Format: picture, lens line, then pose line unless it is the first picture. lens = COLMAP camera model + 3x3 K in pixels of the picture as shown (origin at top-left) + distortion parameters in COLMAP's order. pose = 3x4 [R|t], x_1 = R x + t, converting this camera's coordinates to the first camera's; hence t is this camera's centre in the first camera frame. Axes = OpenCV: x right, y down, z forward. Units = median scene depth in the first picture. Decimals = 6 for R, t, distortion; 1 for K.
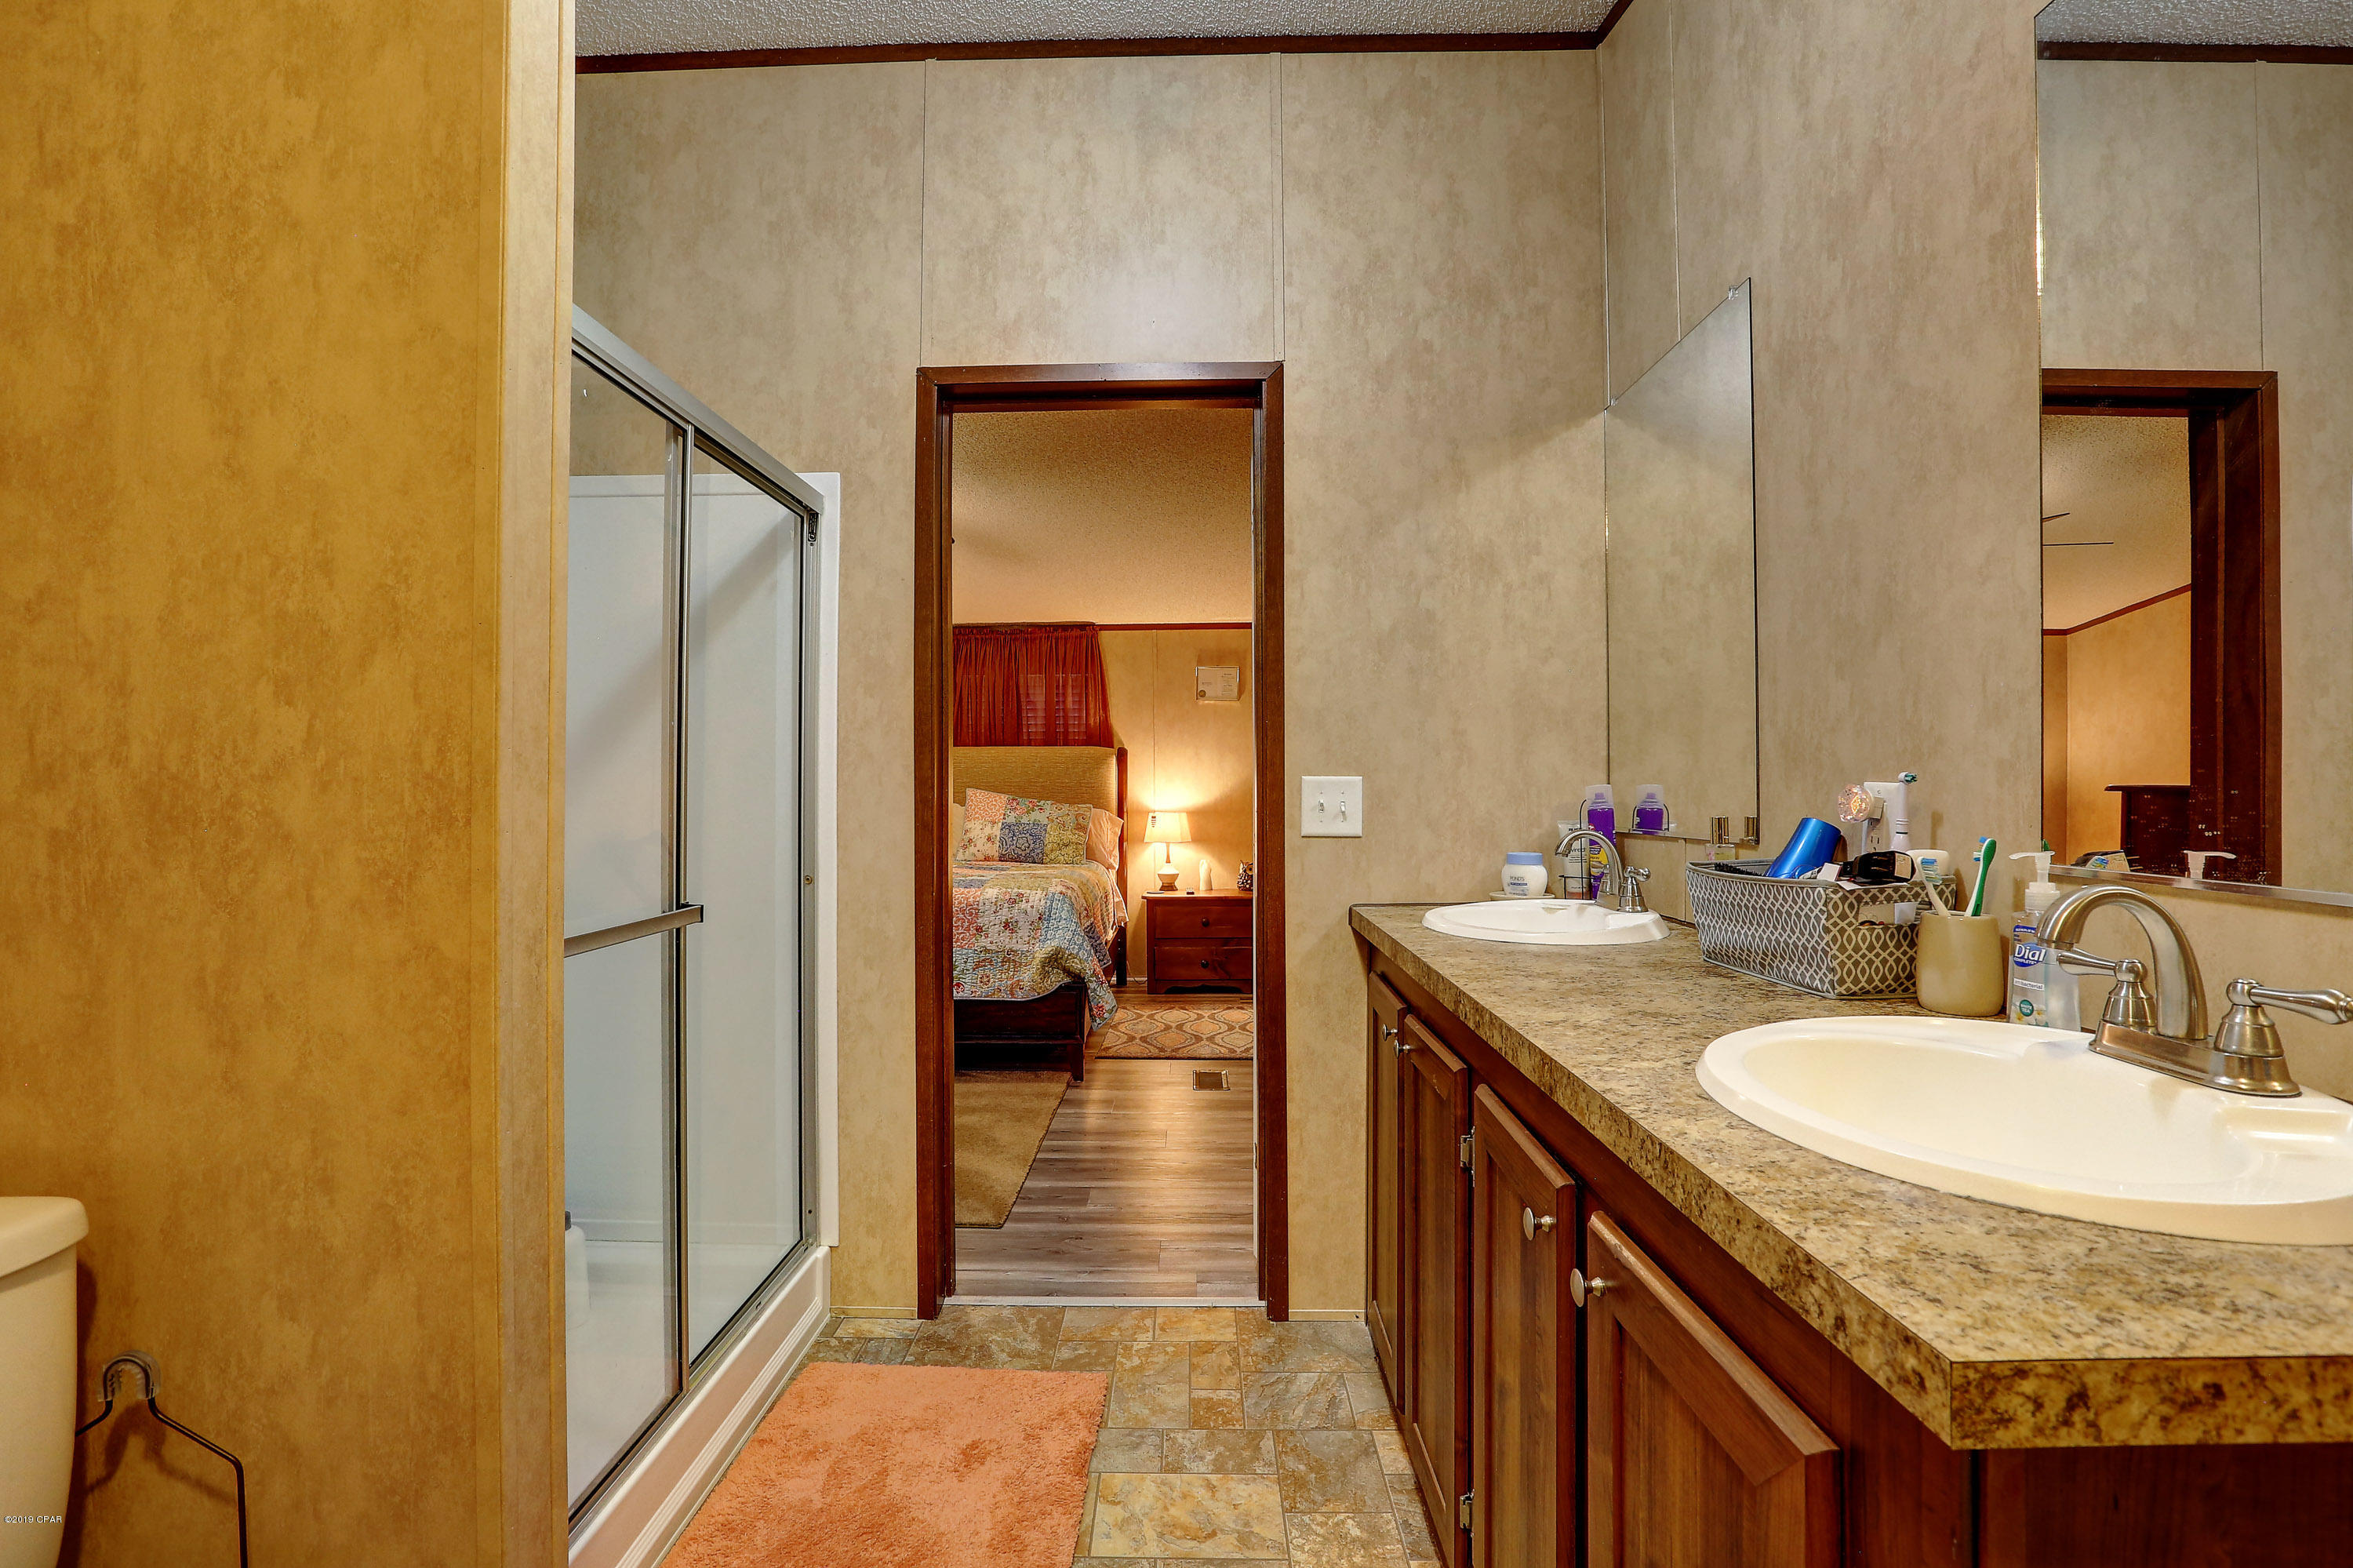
lens RADIAL K [[1063.8, 0, 1177.7], [0, 1063.8, 786.1], [0, 0, 1]] dist [-0.029757, 0.005184]
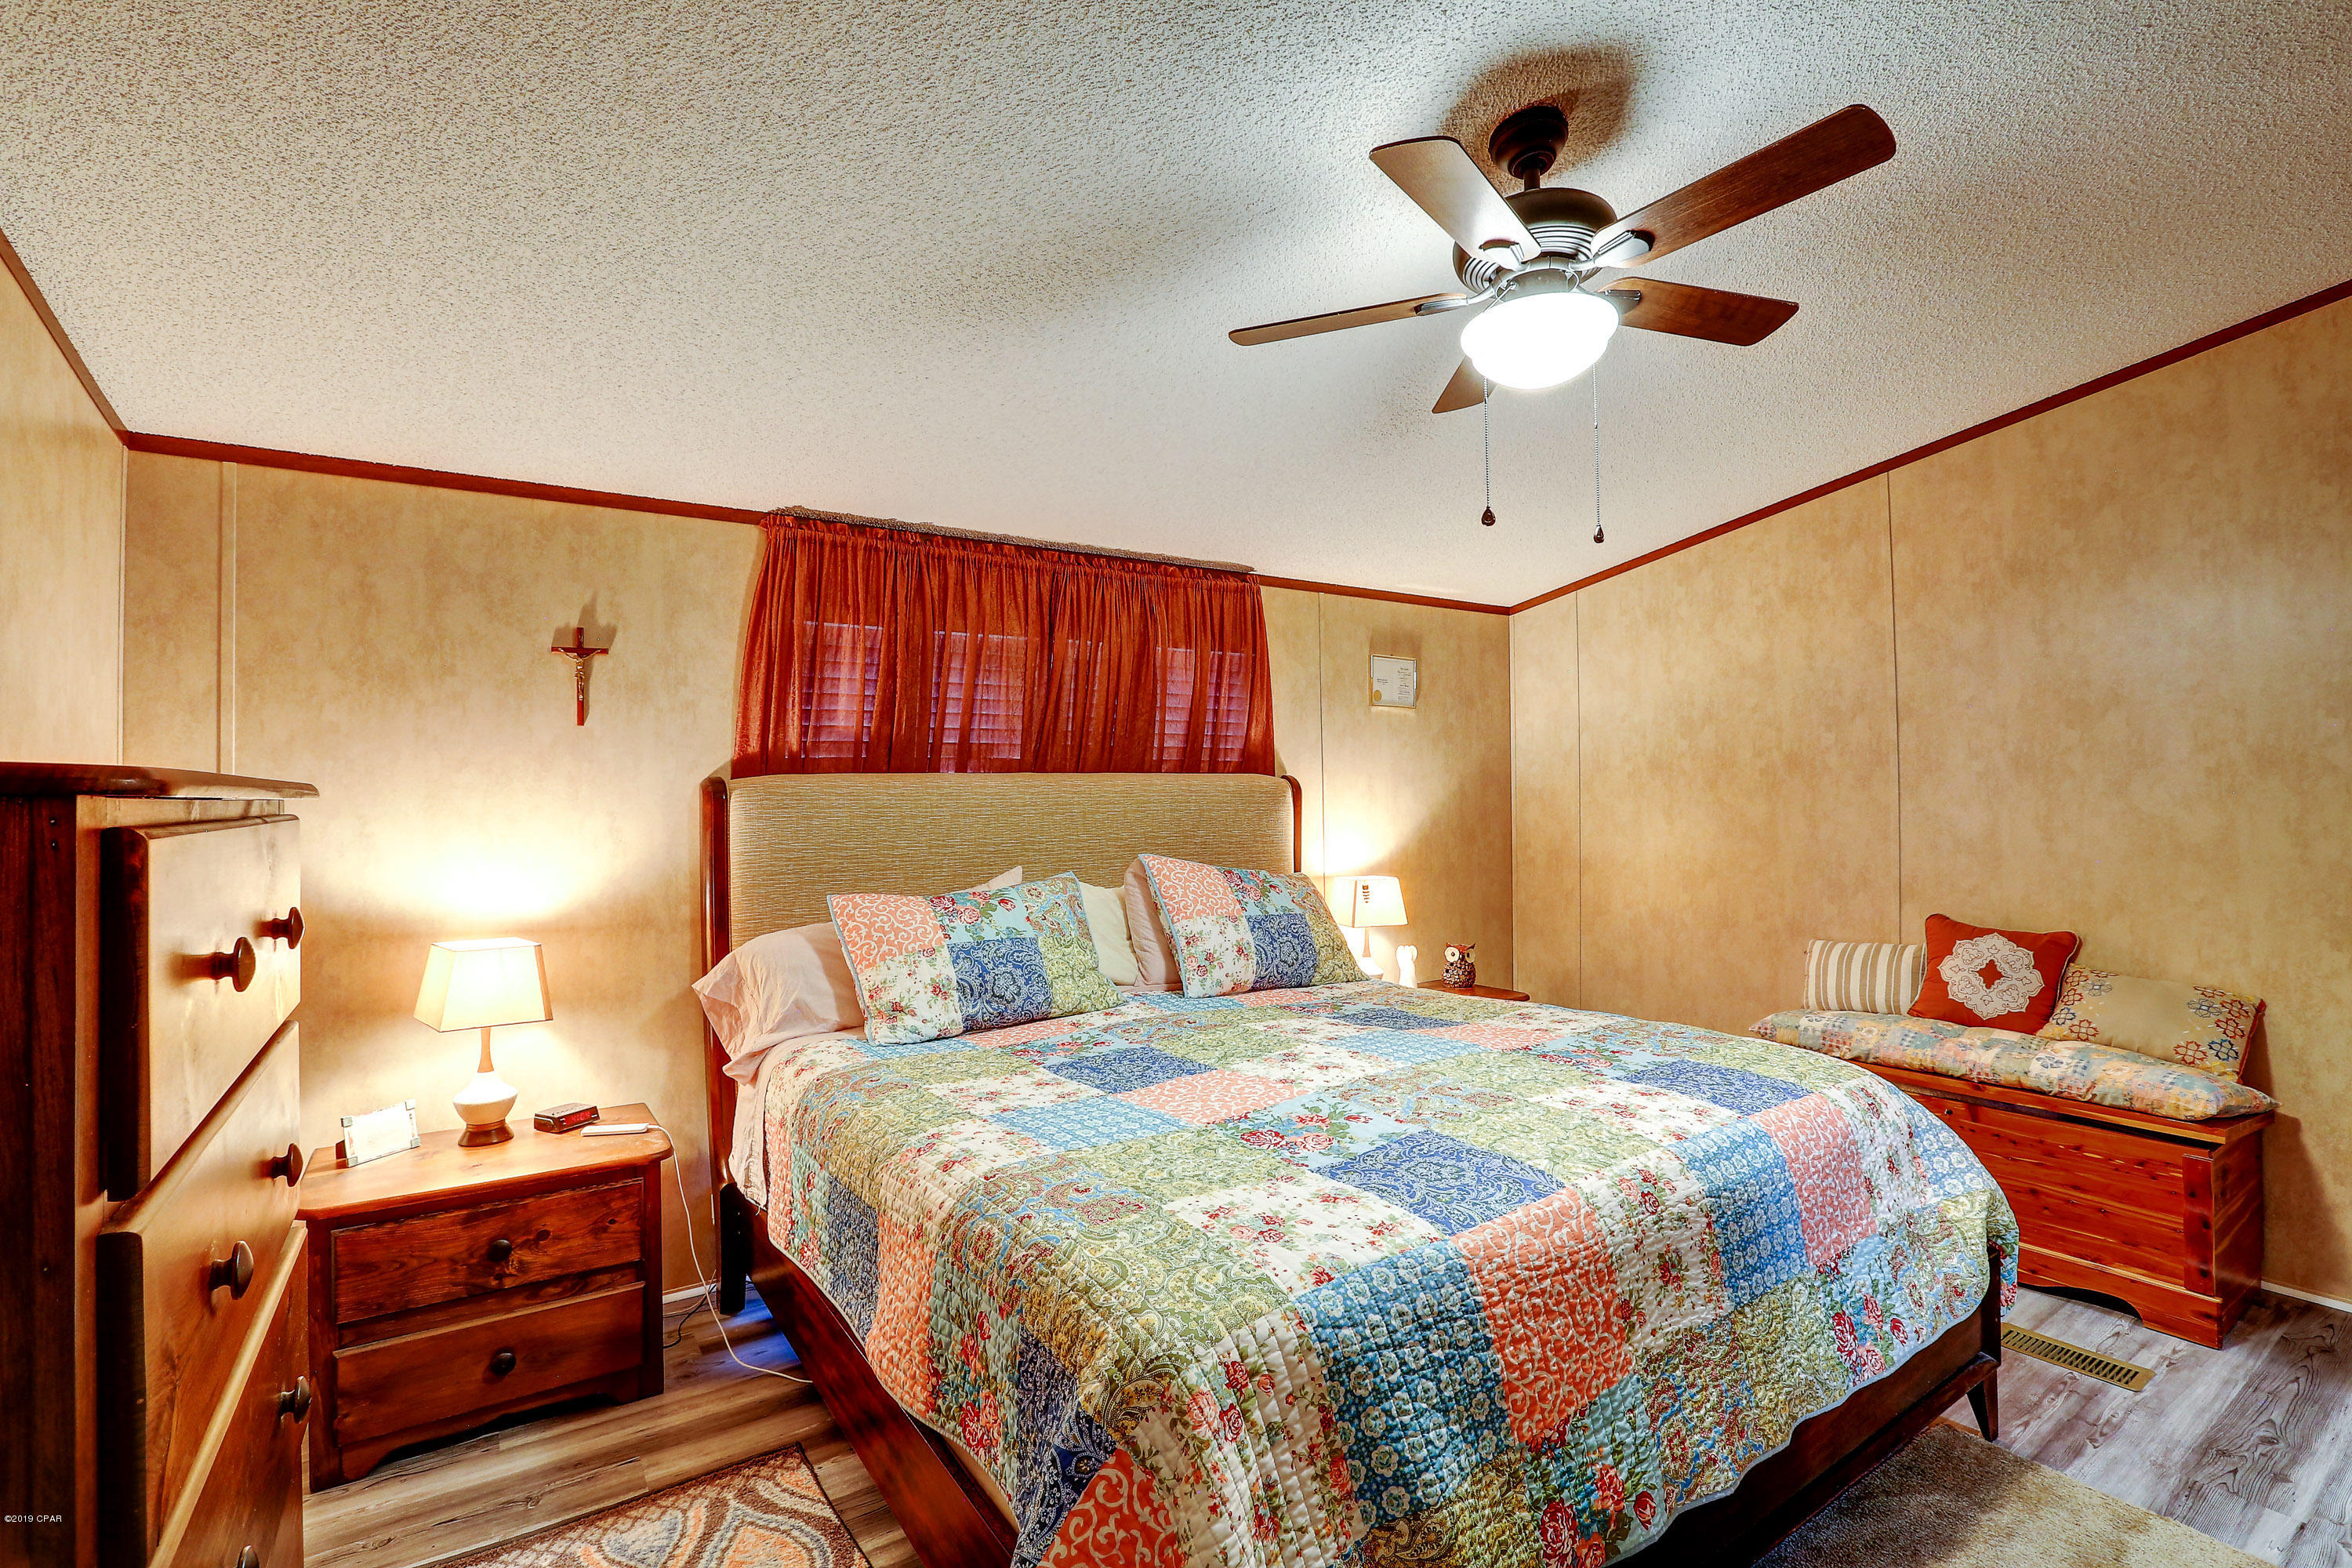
lens RADIAL K [[1063.3, 0, 1184.7], [0, 1063.3, 782.4], [0, 0, 1]] dist [-0.029757, 0.005184]
pose [[0.815100, 0.000650, 0.579319, -0.460450], [0.007678, 0.999899, -0.011925, -0.025846], [-0.579269, 0.014168, 0.815013, 0.527853]]
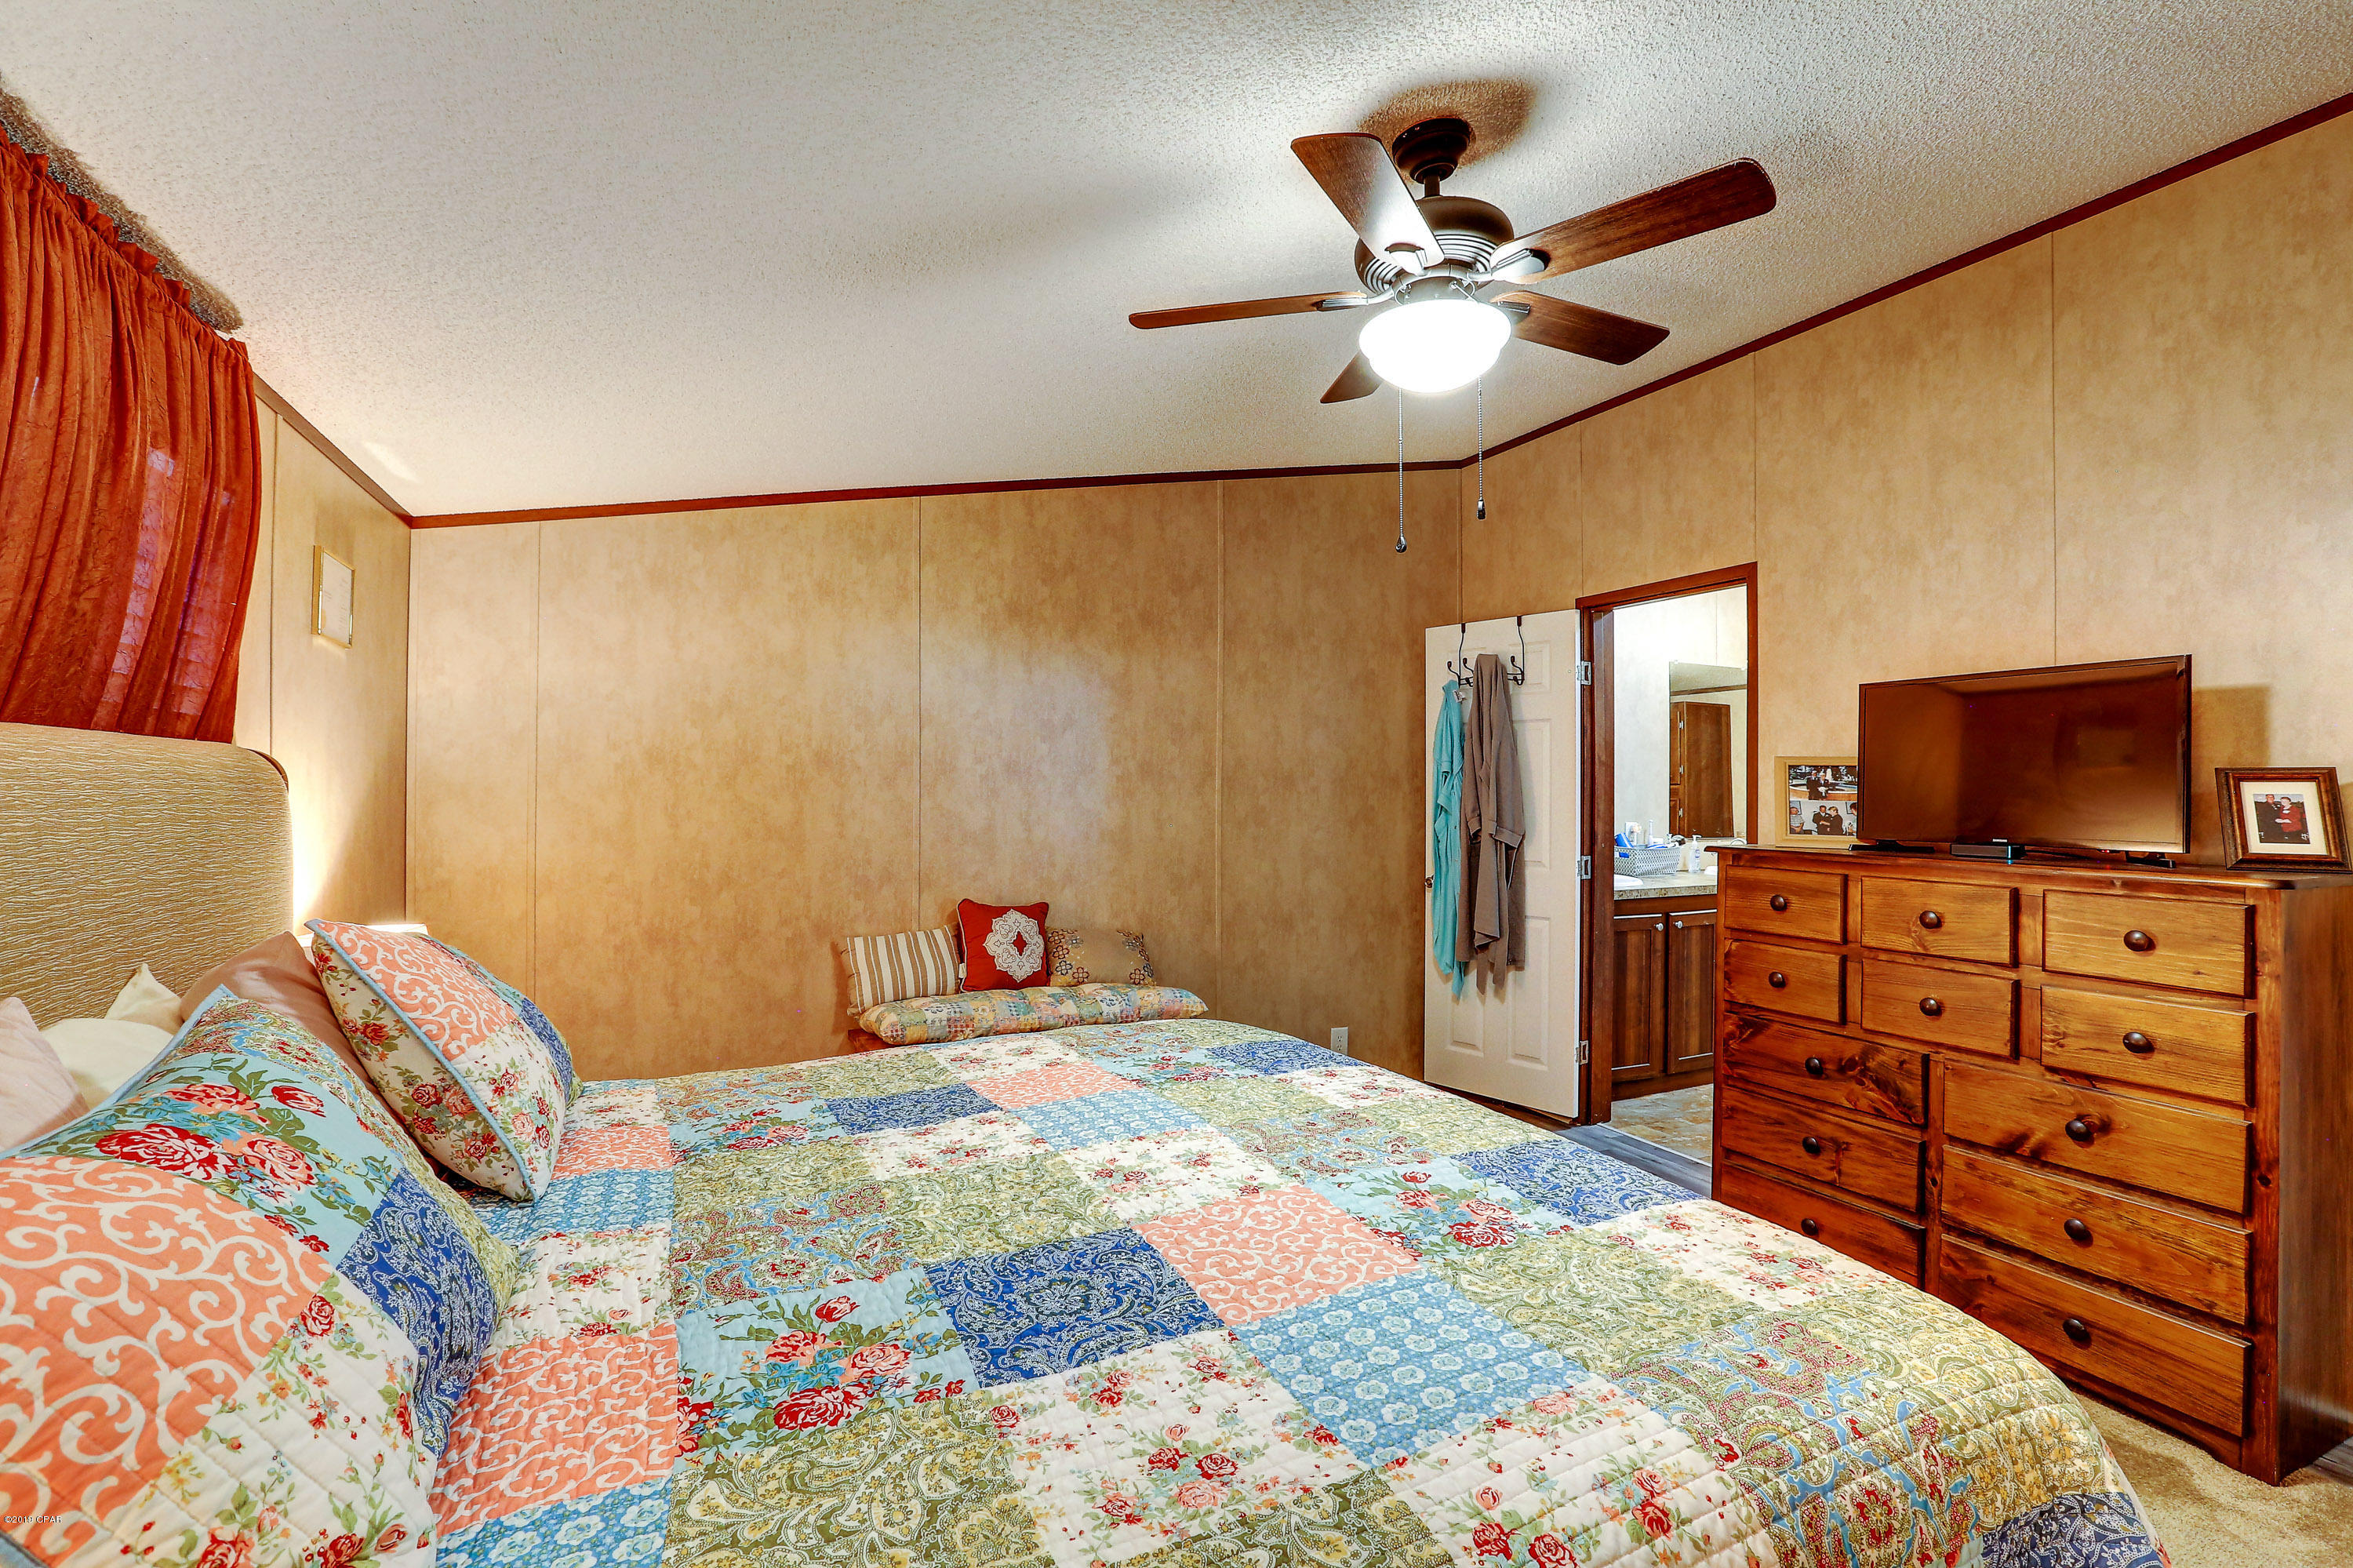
lens RADIAL K [[1063.8, 0, 1182.2], [0, 1063.8, 780.3], [0, 0, 1]] dist [-0.029757, 0.005184]
pose [[-0.423607, 0.008454, 0.905807, -0.450694], [-0.001002, 0.999951, -0.009801, -0.024988], [-0.905846, -0.005059, -0.423578, 0.882322]]
